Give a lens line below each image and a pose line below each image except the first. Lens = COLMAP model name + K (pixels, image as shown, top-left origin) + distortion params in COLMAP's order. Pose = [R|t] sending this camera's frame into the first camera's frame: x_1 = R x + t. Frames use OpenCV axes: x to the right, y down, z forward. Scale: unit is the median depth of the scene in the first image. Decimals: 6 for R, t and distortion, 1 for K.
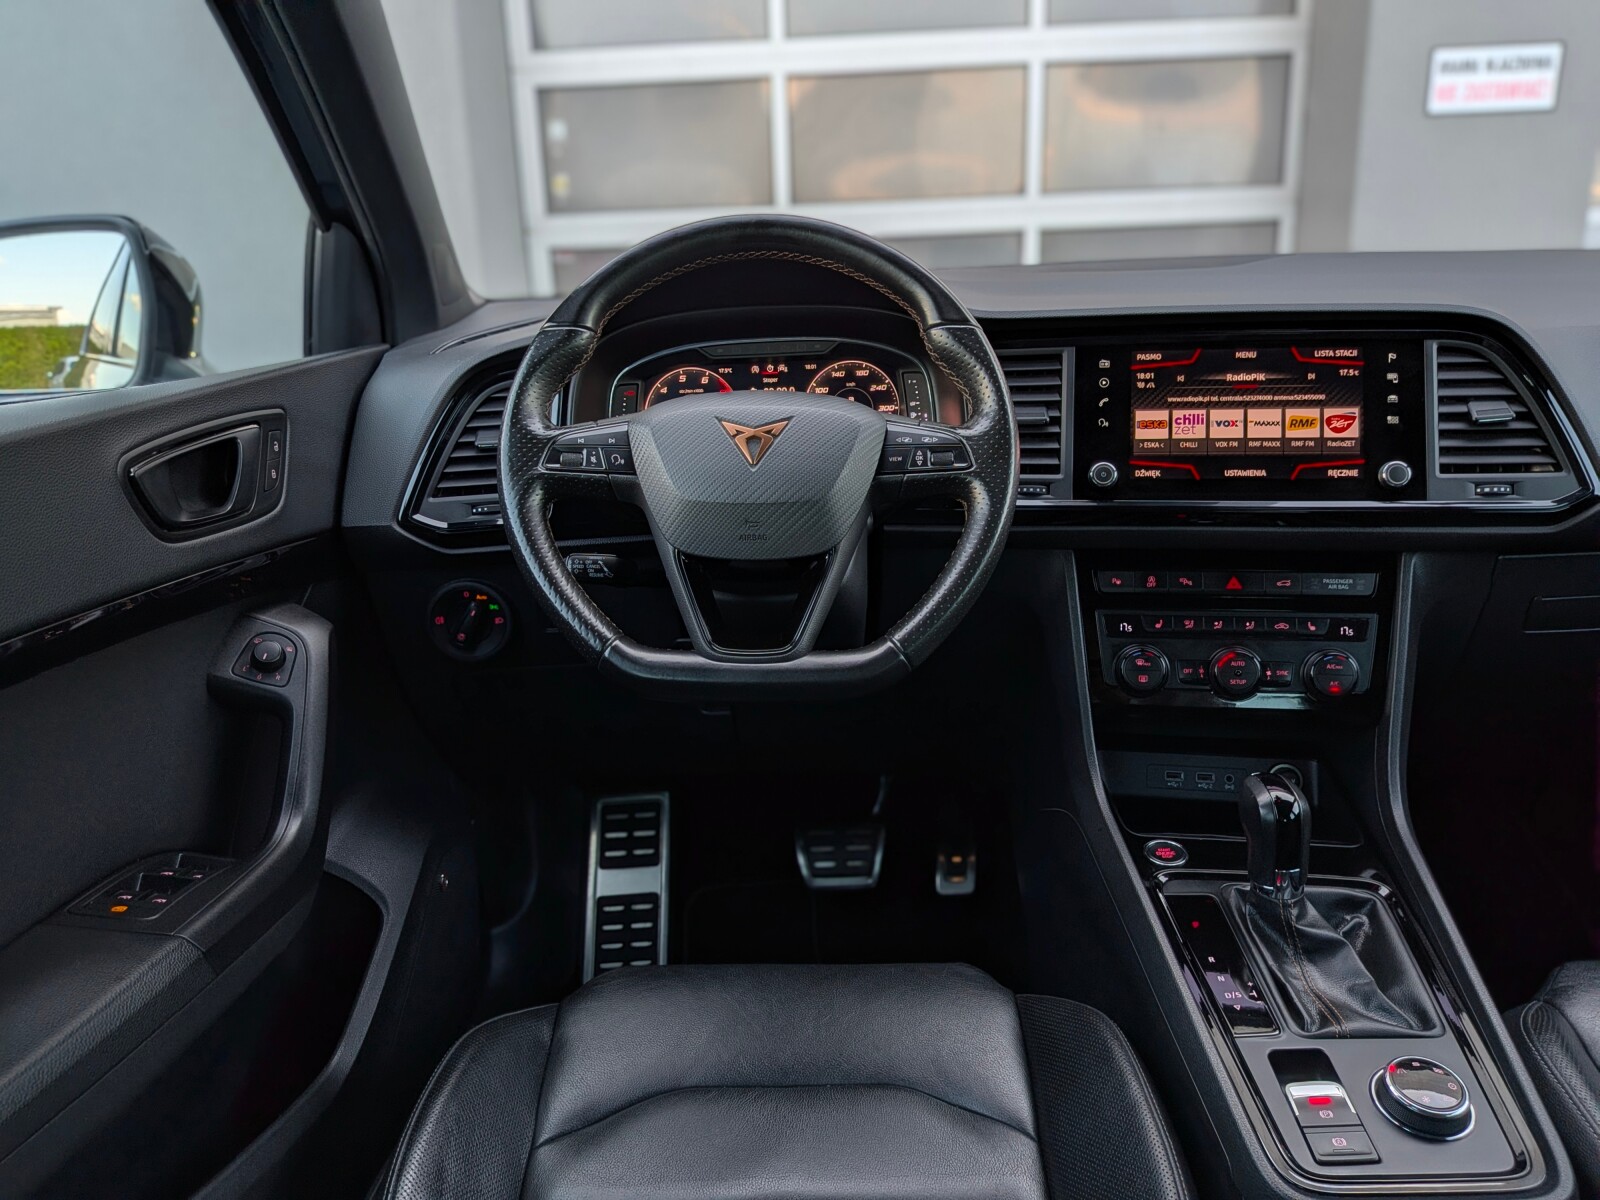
lens RADIAL K [[1163.4, 0, 785.0], [0, 1163.4, 602.1], [0, 0, 1]] dist [0.053227, -0.098270]
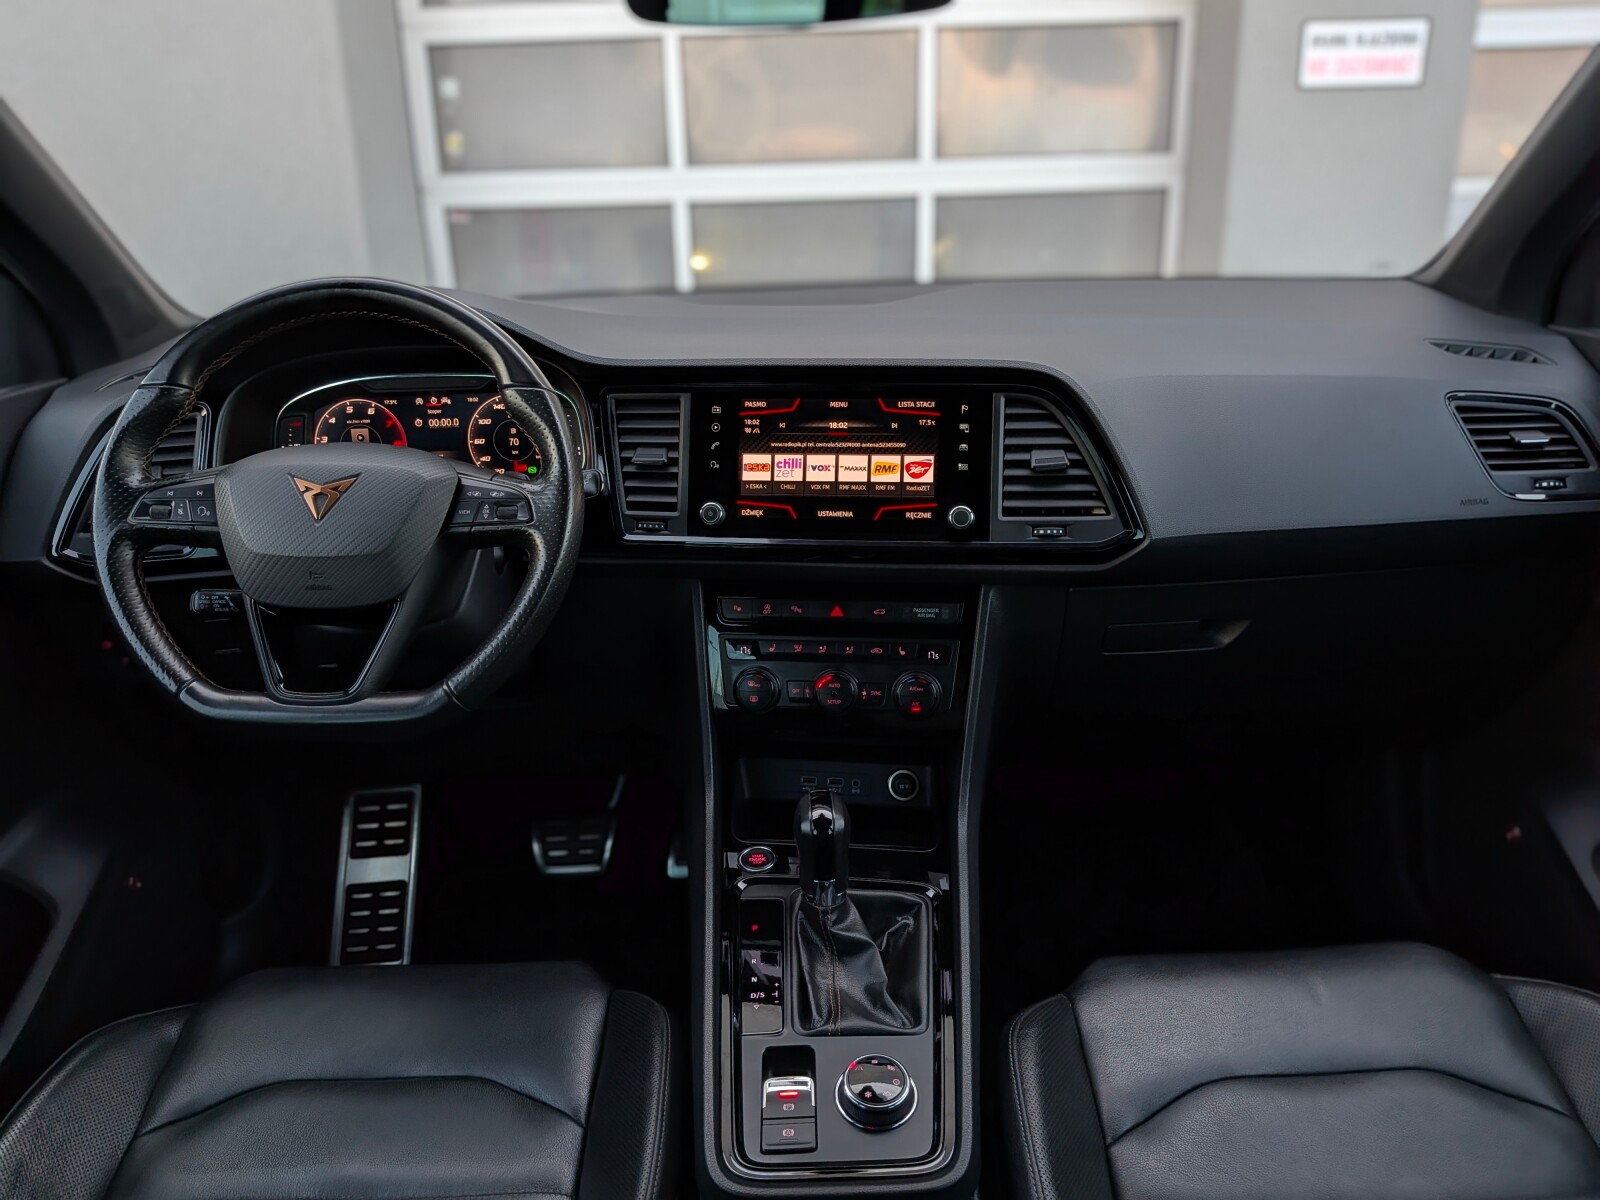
lens RADIAL K [[1163.4, 0, 813.3], [0, 1163.4, 597.3], [0, 0, 1]] dist [0.053227, -0.098270]
pose [[0.999115, -0.002193, 0.042002, 0.316862], [0.000294, 0.998979, 0.045174, -0.078928], [-0.042058, -0.045122, 0.998096, -0.085183]]
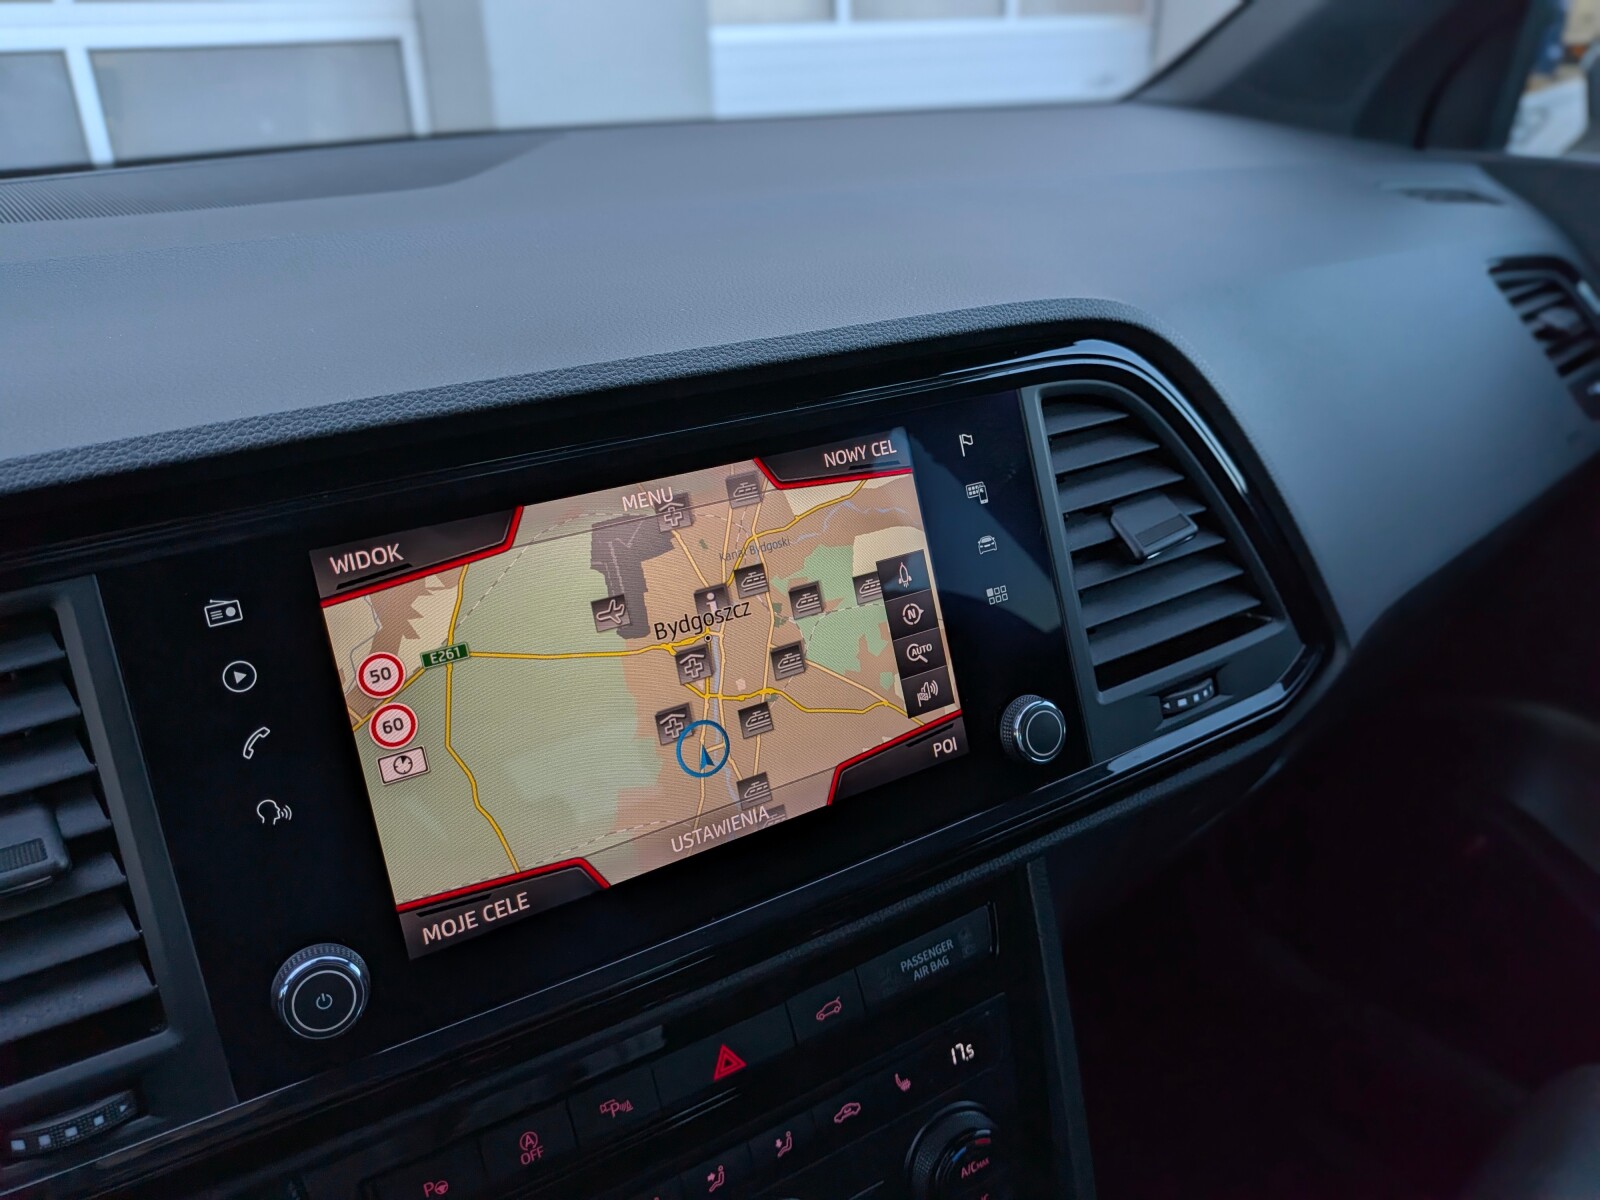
lens RADIAL K [[1163.4, 0, 793.3], [0, 1163.4, 561.0], [0, 0, 1]] dist [0.053227, -0.098270]
pose [[0.767446, -0.250375, 0.590203, 0.213961], [0.185537, 0.967932, 0.169360, -0.238140], [-0.613680, -0.020471, 0.789289, 0.687300]]
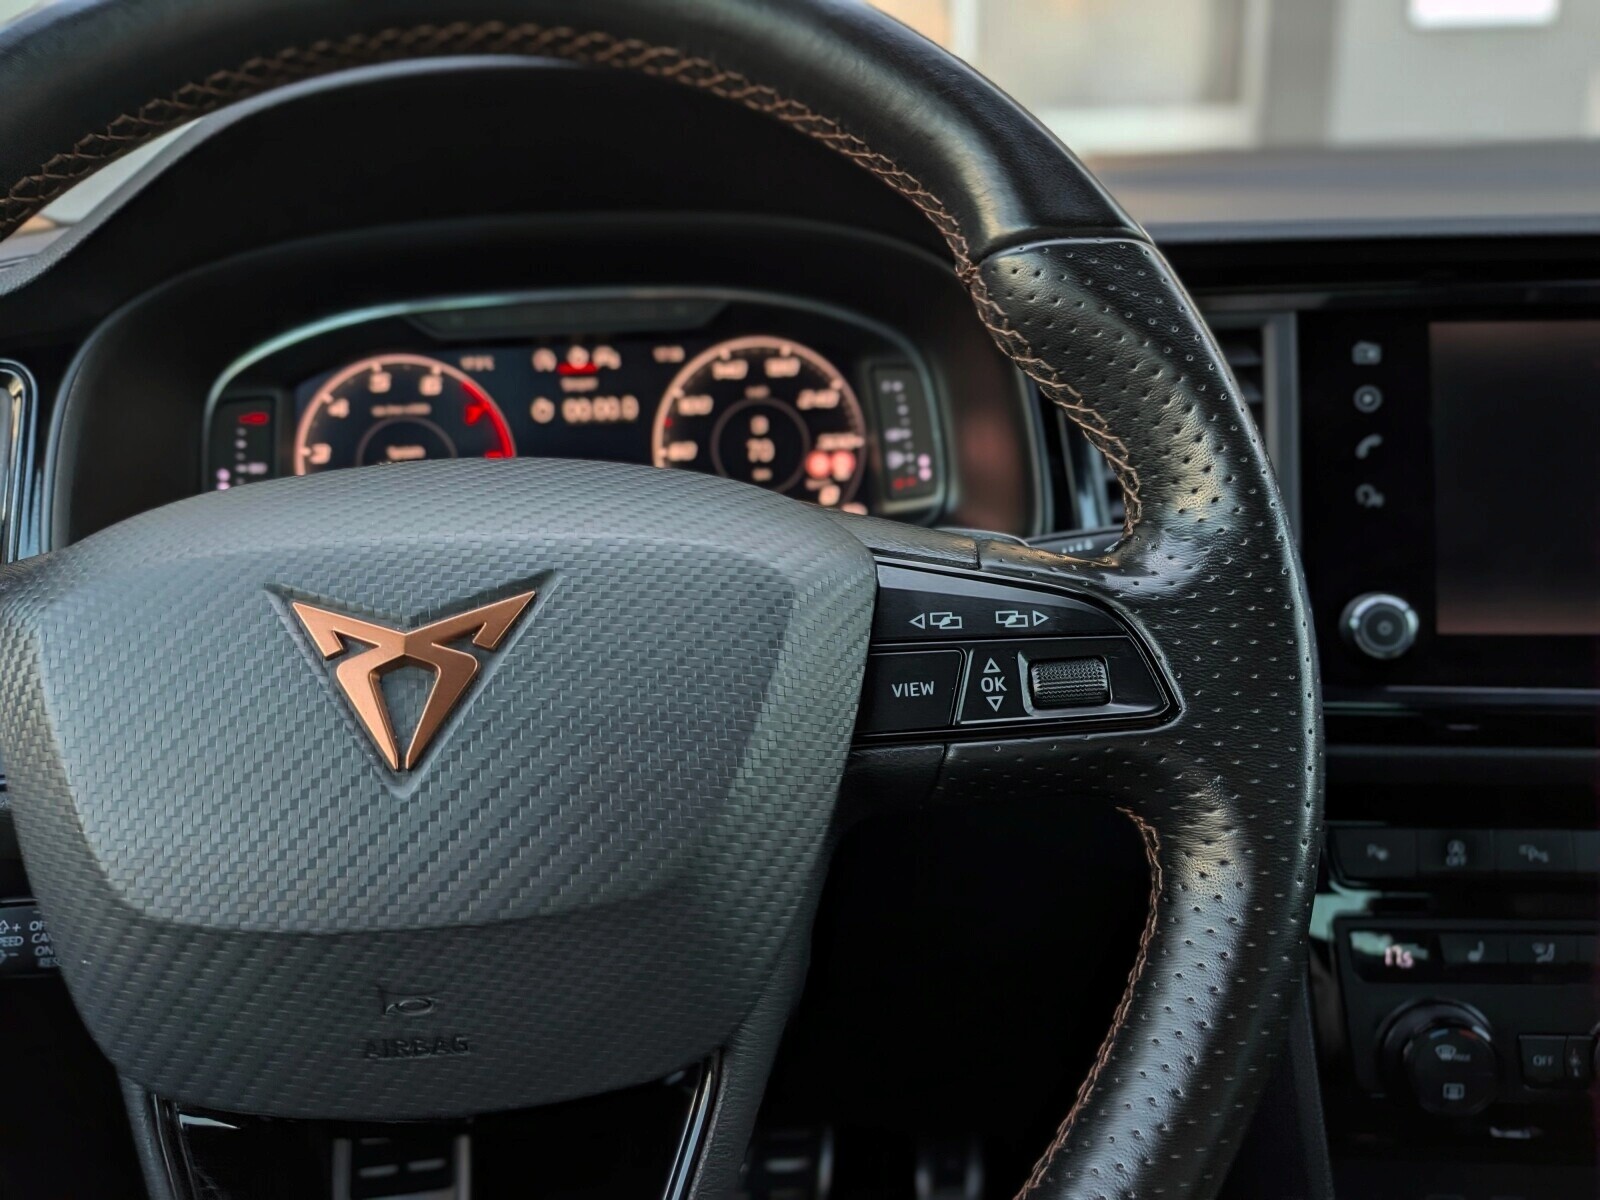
lens RADIAL K [[1163.4, 0, 795.1], [0, 1163.4, 599.7], [0, 0, 1]] dist [0.053227, -0.098270]
pose [[0.996180, -0.025737, 0.083442, 0.034114], [0.022434, 0.998937, 0.040276, -0.137493], [-0.084390, -0.038251, 0.995698, 0.599699]]
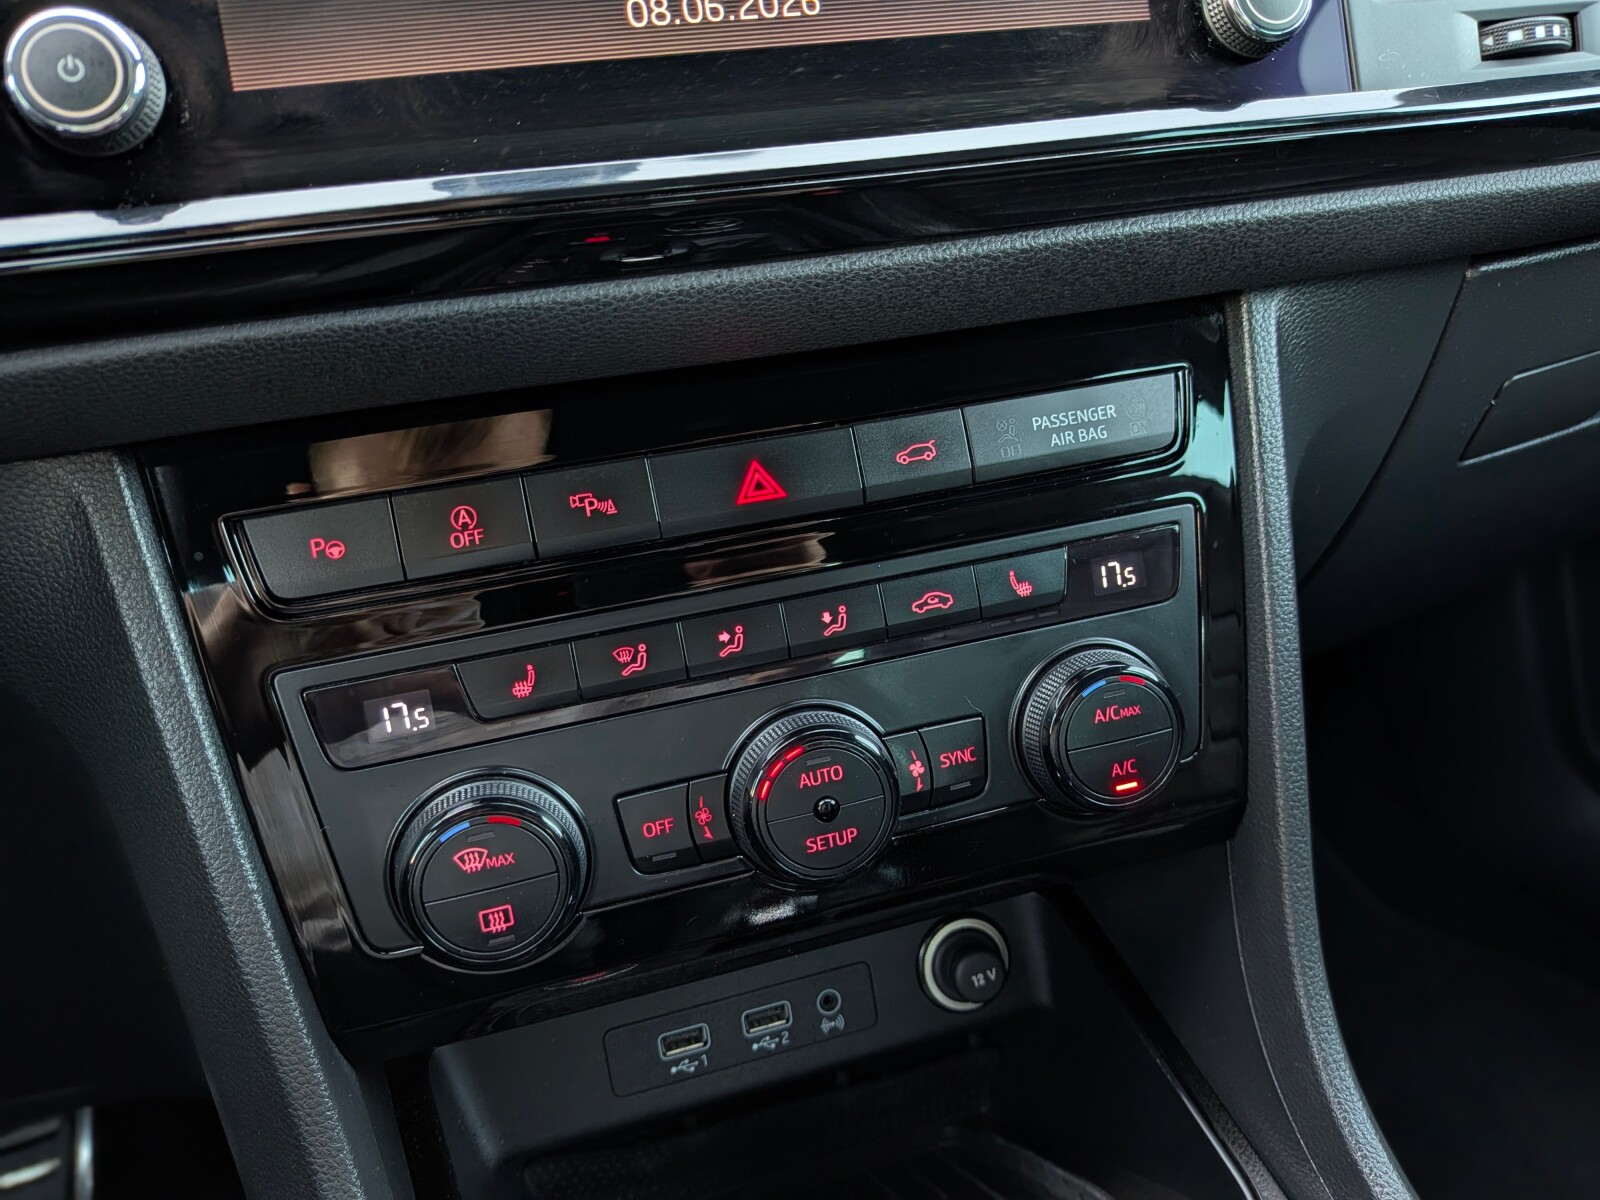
lens RADIAL K [[1163.4, 0, 815.4], [0, 1163.4, 577.2], [0, 0, 1]] dist [0.053227, -0.098270]
pose [[0.893900, -0.214591, 0.393566, 0.284265], [0.152007, 0.971060, 0.184218, -0.042707], [-0.421708, -0.104848, 0.900649, 0.749319]]
